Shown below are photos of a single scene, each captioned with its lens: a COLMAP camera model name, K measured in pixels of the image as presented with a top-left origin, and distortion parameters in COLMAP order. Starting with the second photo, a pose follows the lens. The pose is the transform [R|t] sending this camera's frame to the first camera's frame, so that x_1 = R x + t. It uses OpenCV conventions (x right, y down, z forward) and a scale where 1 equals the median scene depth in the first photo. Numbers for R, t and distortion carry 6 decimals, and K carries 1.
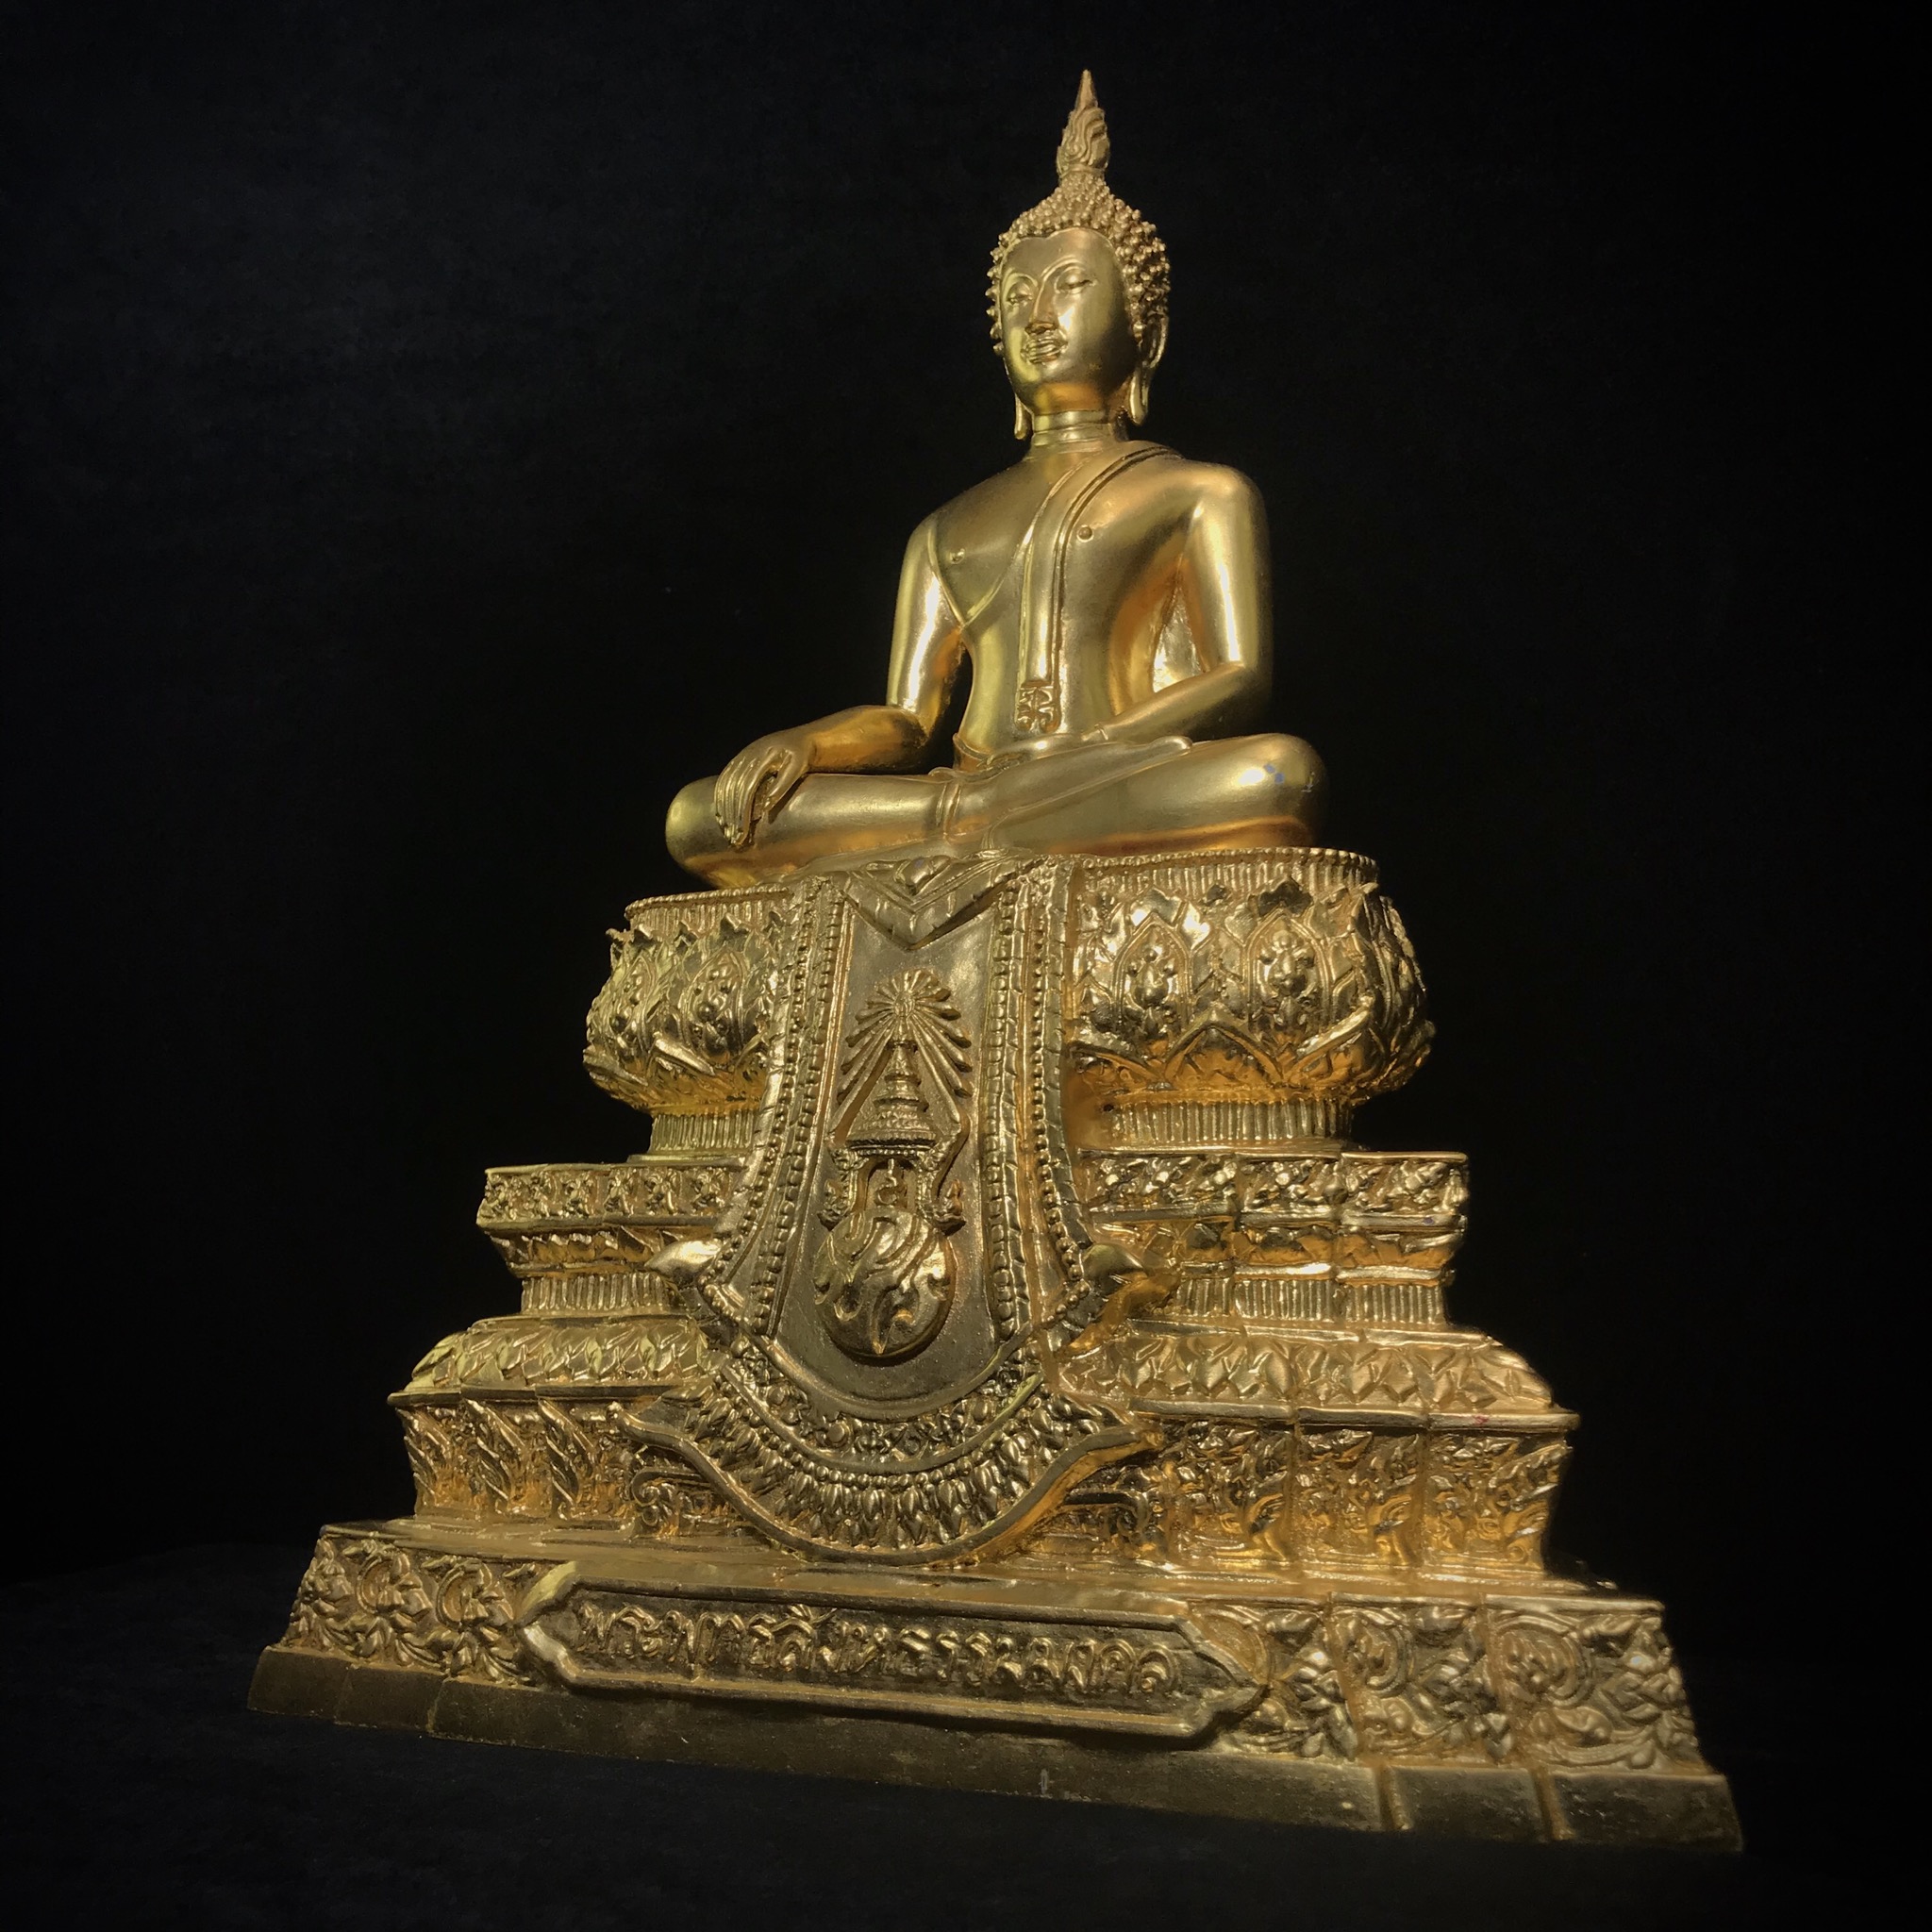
lens RADIAL K [[2128.7, 0, 979.9], [0, 2128.7, 953.3], [0, 0, 1]] dist [0.148876, -0.519322]
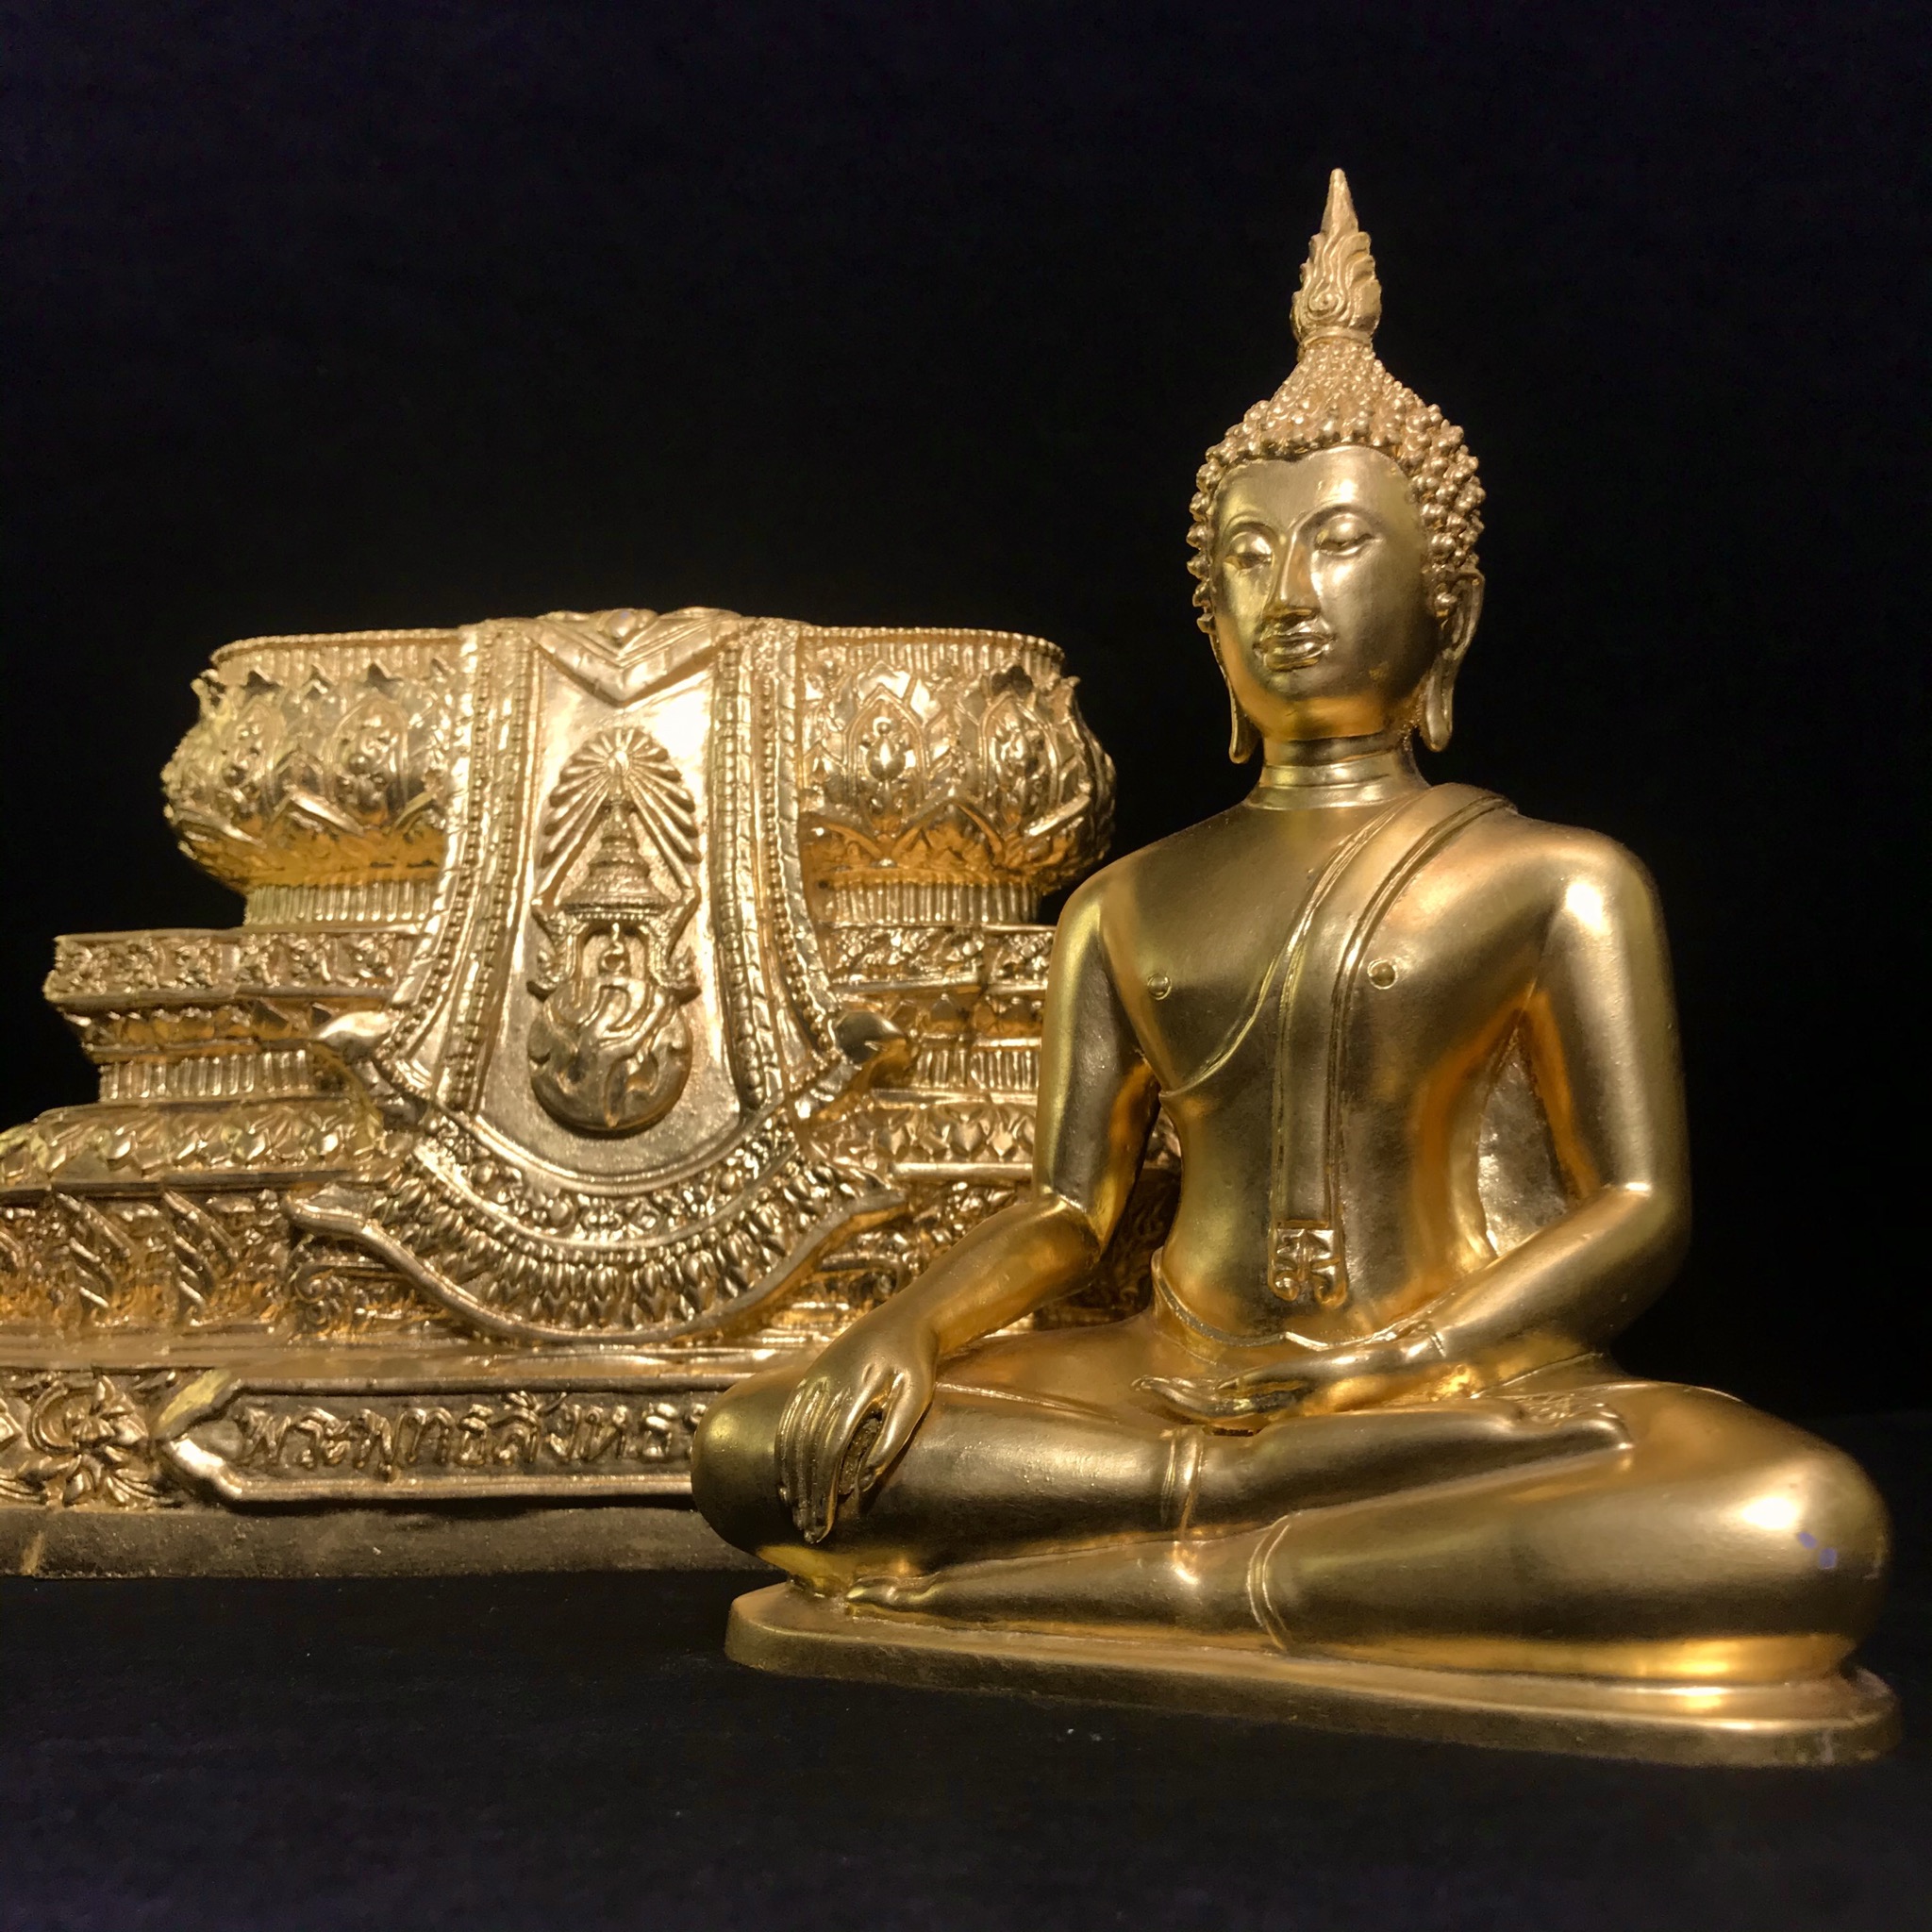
lens RADIAL K [[2128.7, 0, 979.9], [0, 2128.7, 953.3], [0, 0, 1]] dist [0.148876, -0.519322]
pose [[0.918252, 0.035907, 0.394364, -0.262107], [-0.047841, 0.998645, 0.020470, 0.082130], [-0.393095, -0.037663, 0.918726, 0.077422]]
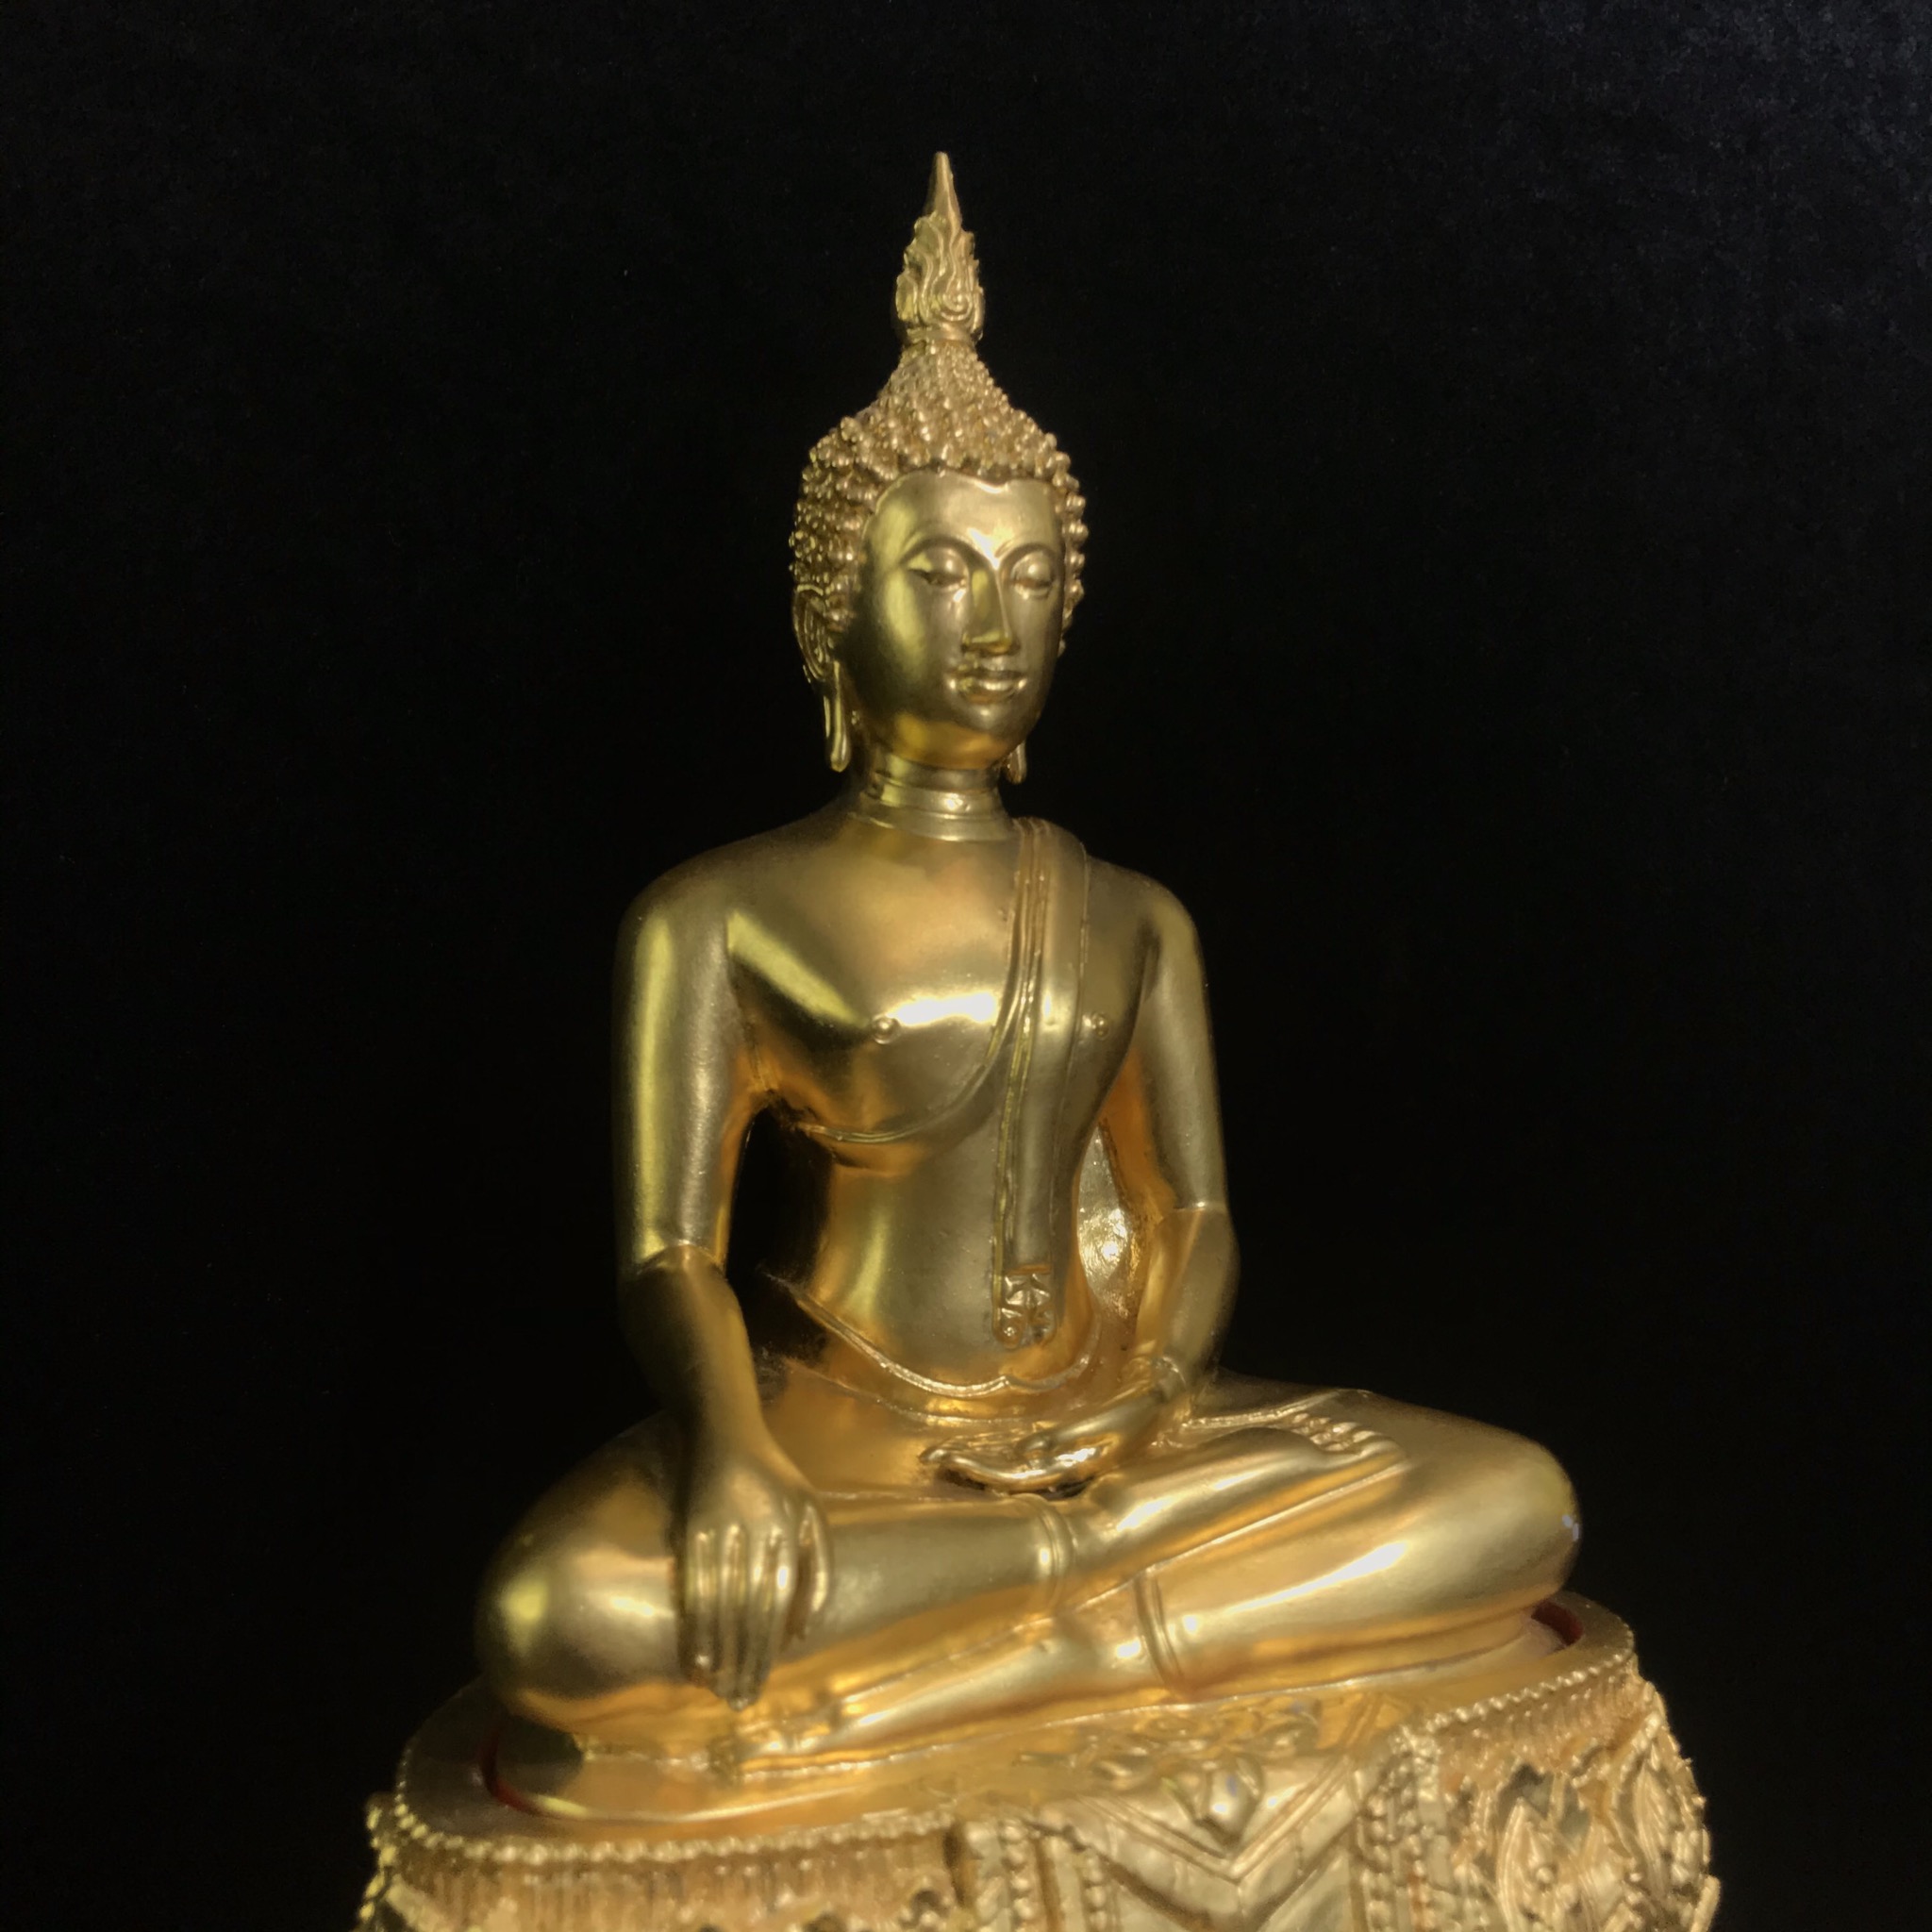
lens RADIAL K [[2128.7, 0, 979.9], [0, 2128.7, 953.3], [0, 0, 1]] dist [0.148876, -0.519322]
pose [[0.654076, -0.006685, 0.756399, -0.530464], [-0.106409, 0.989204, 0.100756, -0.328352], [-0.748907, -0.146390, 0.646304, 0.745346]]
